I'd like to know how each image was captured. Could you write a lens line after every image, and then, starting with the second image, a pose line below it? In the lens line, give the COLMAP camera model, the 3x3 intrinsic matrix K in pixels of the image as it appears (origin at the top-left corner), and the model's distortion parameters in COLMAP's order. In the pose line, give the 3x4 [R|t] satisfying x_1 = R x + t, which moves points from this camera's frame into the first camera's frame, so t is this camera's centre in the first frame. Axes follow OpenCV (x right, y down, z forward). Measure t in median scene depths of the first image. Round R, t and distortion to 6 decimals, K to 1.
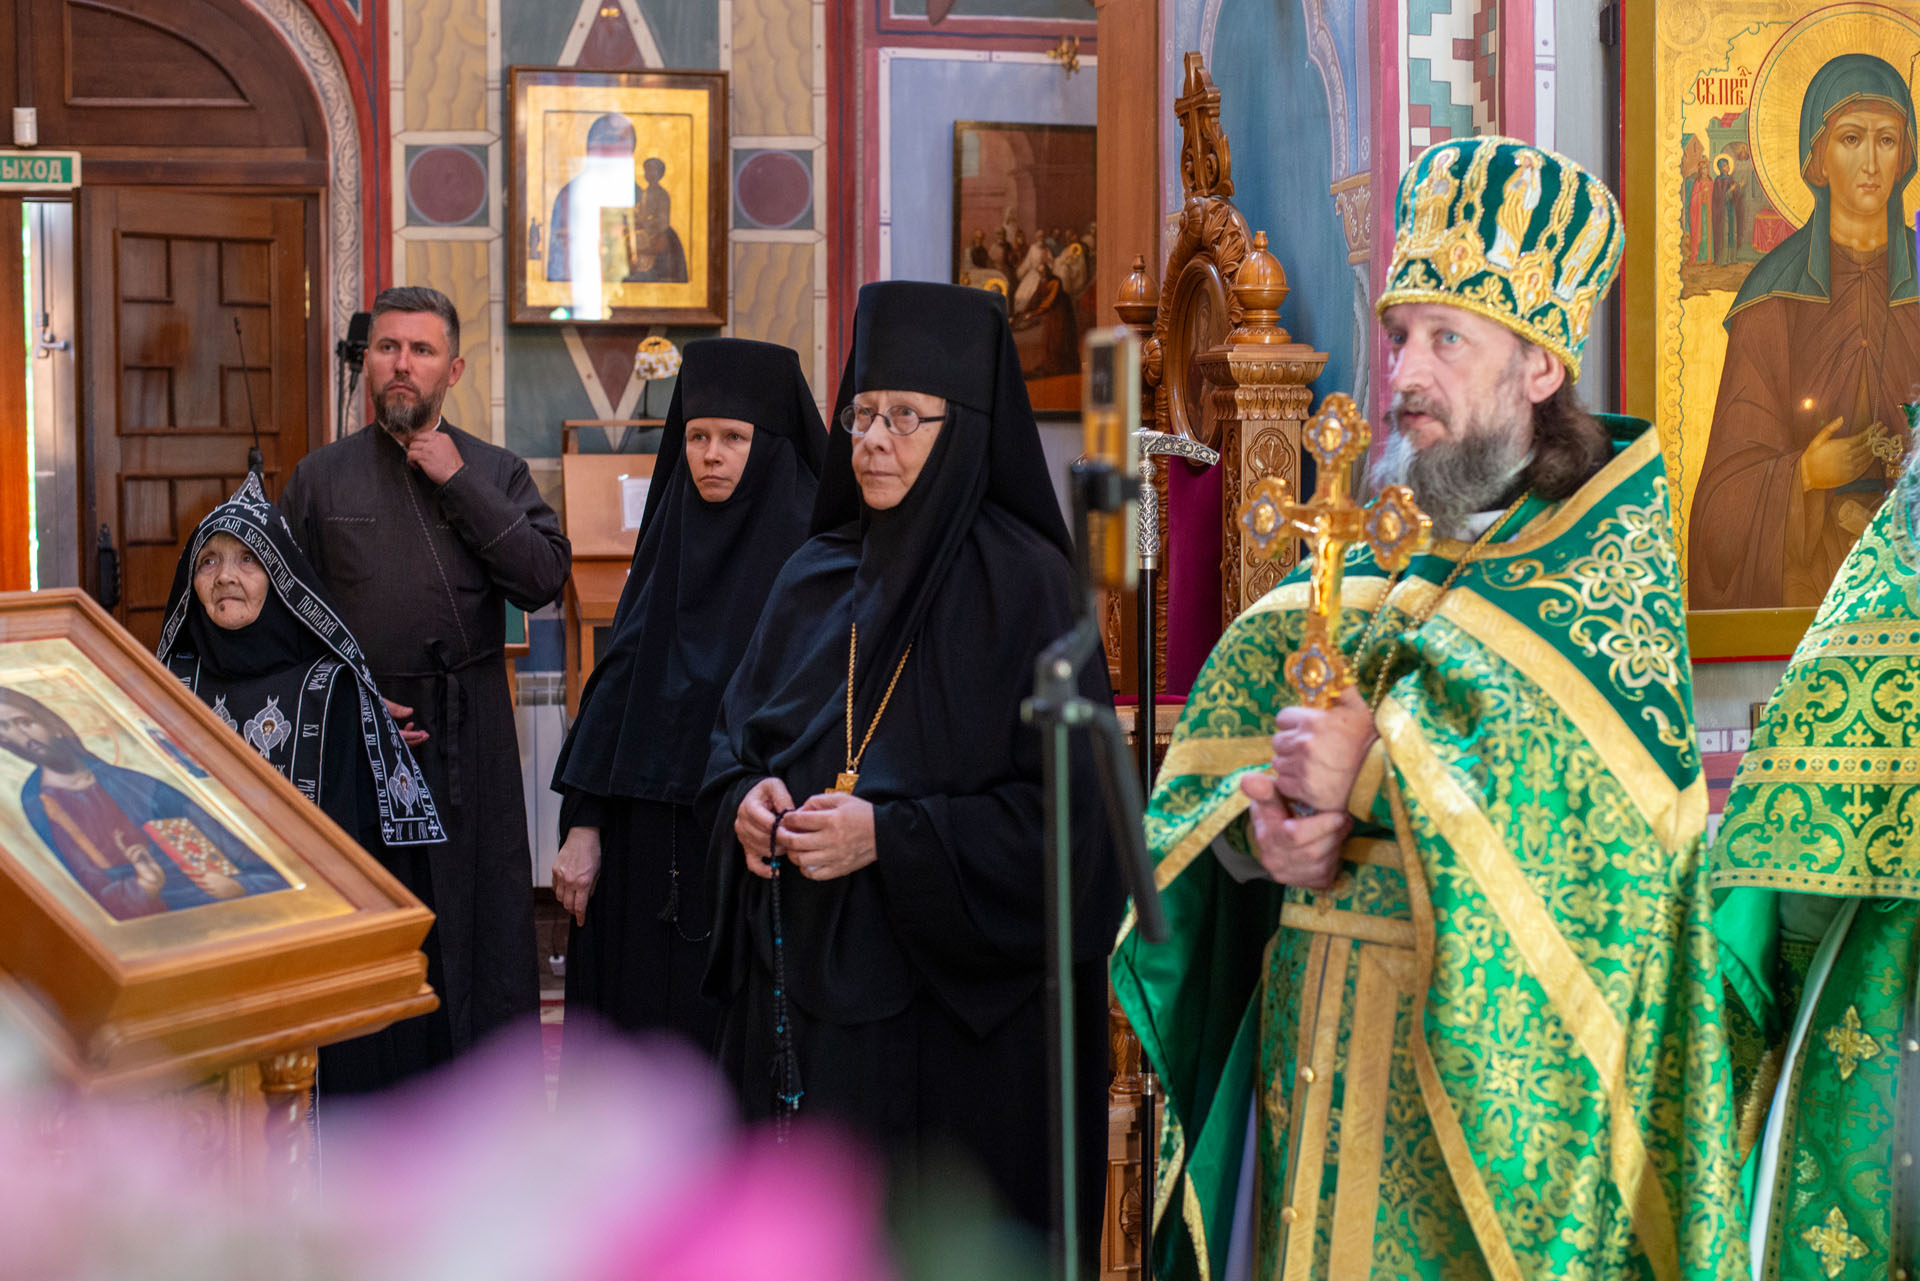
lens RADIAL K [[3235.7, 0, 963.2], [0, 3235.7, 479.7], [0, 0, 1]] dist [0.339049, -2.703623]
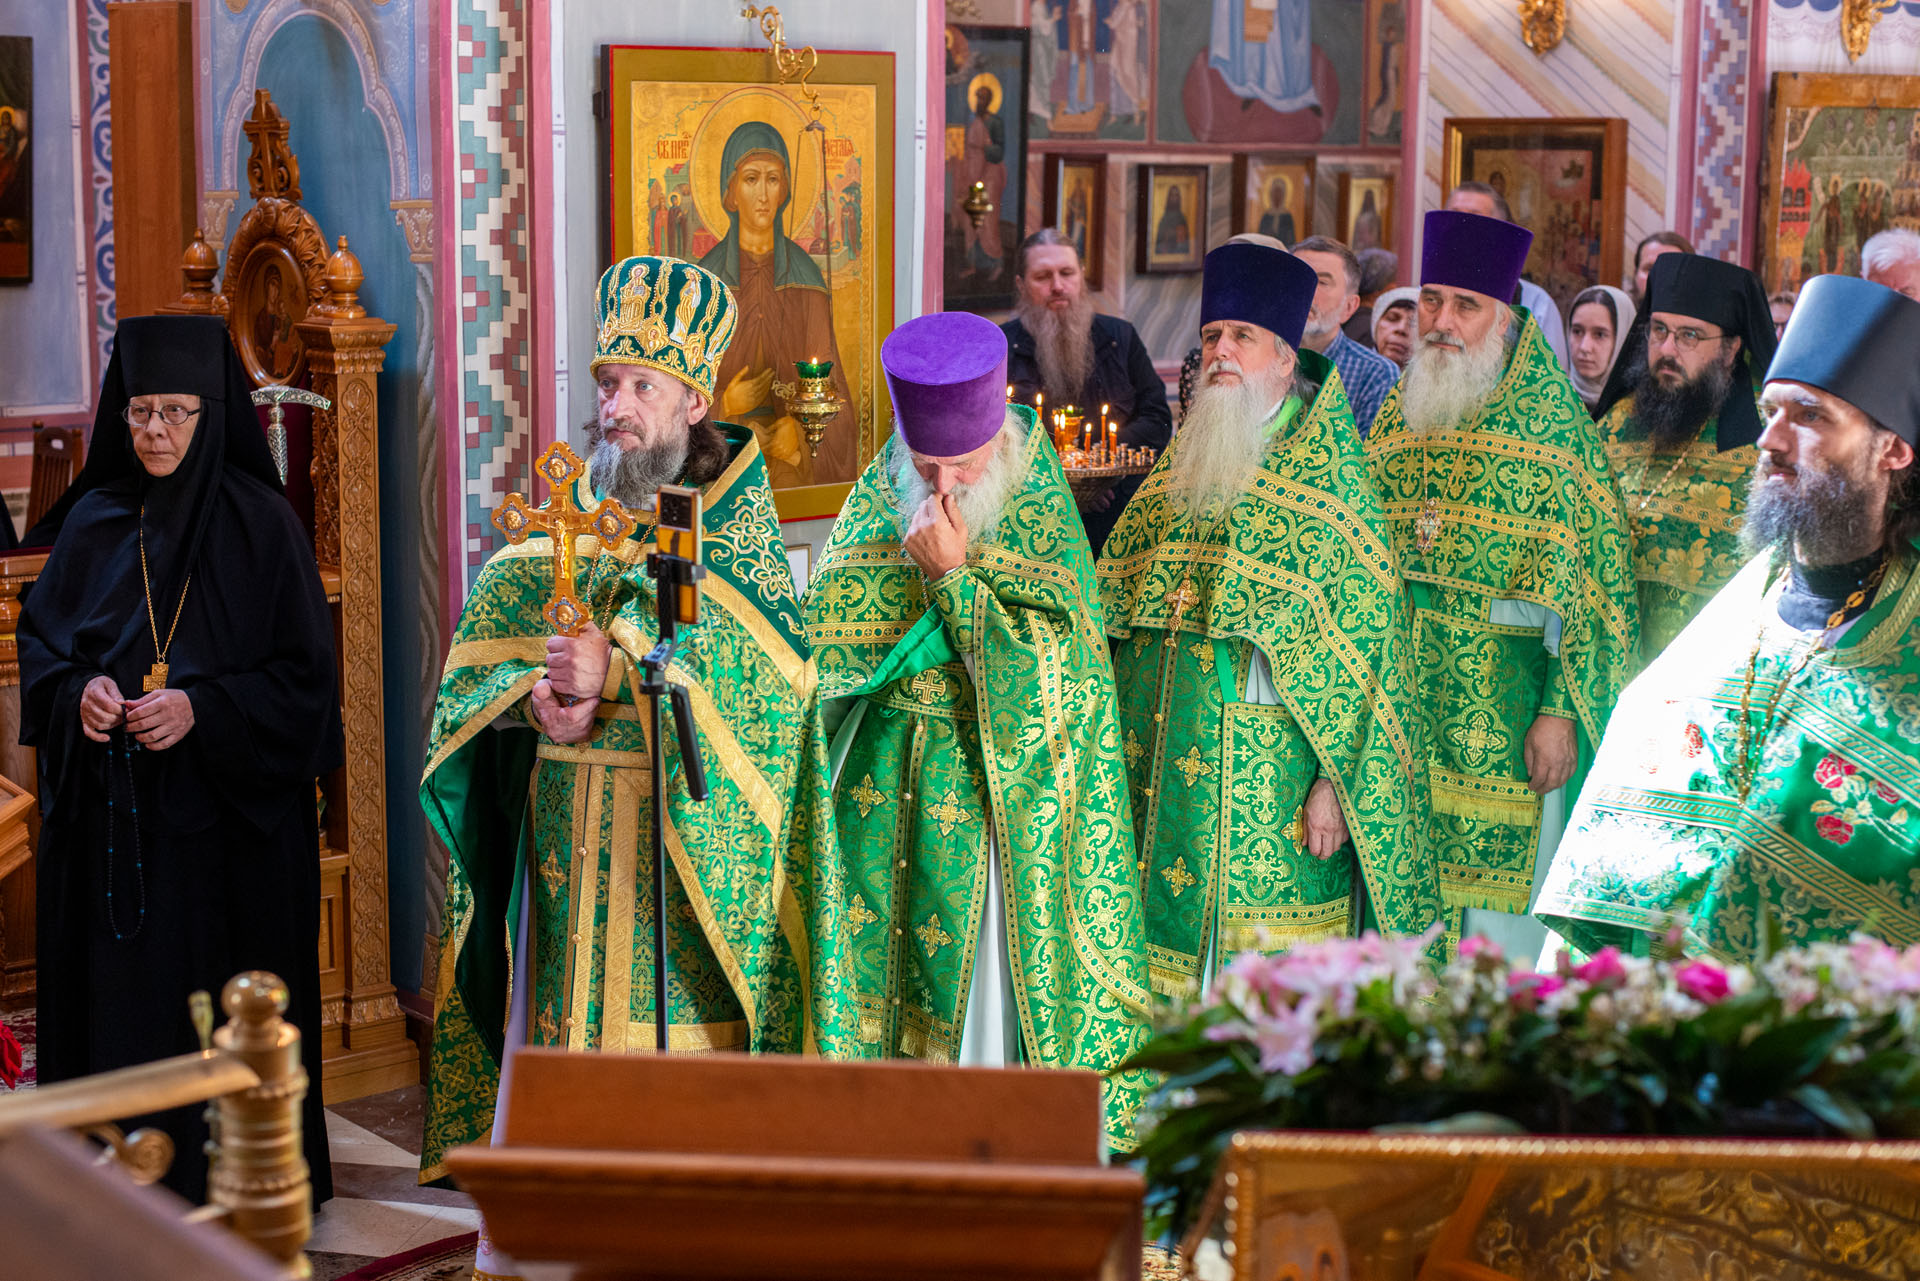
lens RADIAL K [[3235.7, 0, 963.2], [0, 3235.7, 479.7], [0, 0, 1]] dist [0.339049, -2.703623]
pose [[0.878042, -0.056163, 0.475276, -0.481089], [0.006282, 0.994357, 0.105897, -0.168726], [-0.478542, -0.089996, 0.873441, -0.476621]]
